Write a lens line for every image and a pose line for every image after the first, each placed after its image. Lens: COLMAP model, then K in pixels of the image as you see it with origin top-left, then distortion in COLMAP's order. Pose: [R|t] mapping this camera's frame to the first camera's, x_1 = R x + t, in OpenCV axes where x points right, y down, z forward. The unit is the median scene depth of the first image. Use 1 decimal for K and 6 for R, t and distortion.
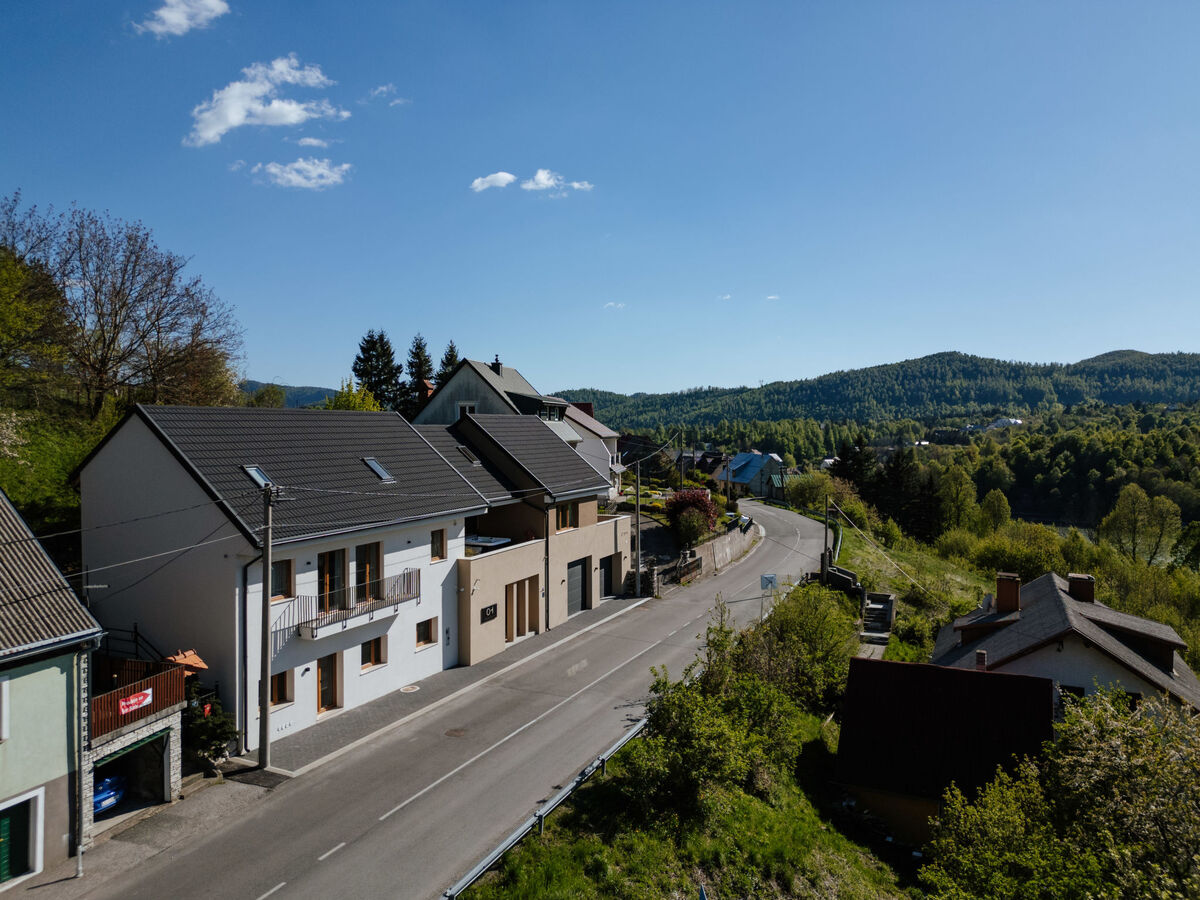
lens RADIAL K [[843.5, 0, 600.0], [0, 843.5, 450.0], [0, 0, 1]] dist [0.067648, -0.057892]
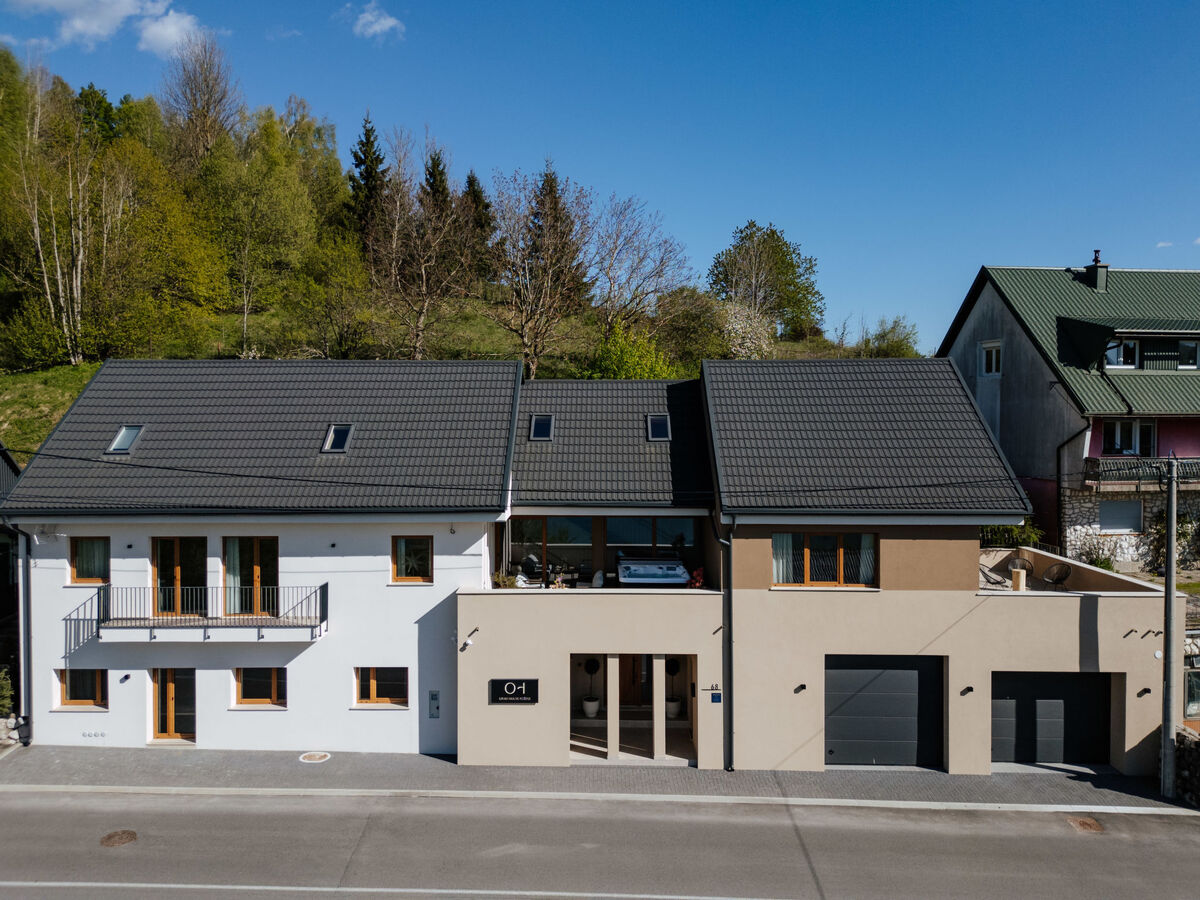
lens RADIAL K [[843.5, 0, 600.0], [0, 843.5, 450.0], [0, 0, 1]] dist [0.067648, -0.057892]
pose [[0.384968, 0.047305, -0.921717, 0.448894], [-0.023381, 0.998865, 0.041499, -0.002646], [0.922634, 0.005574, 0.385637, 0.854679]]
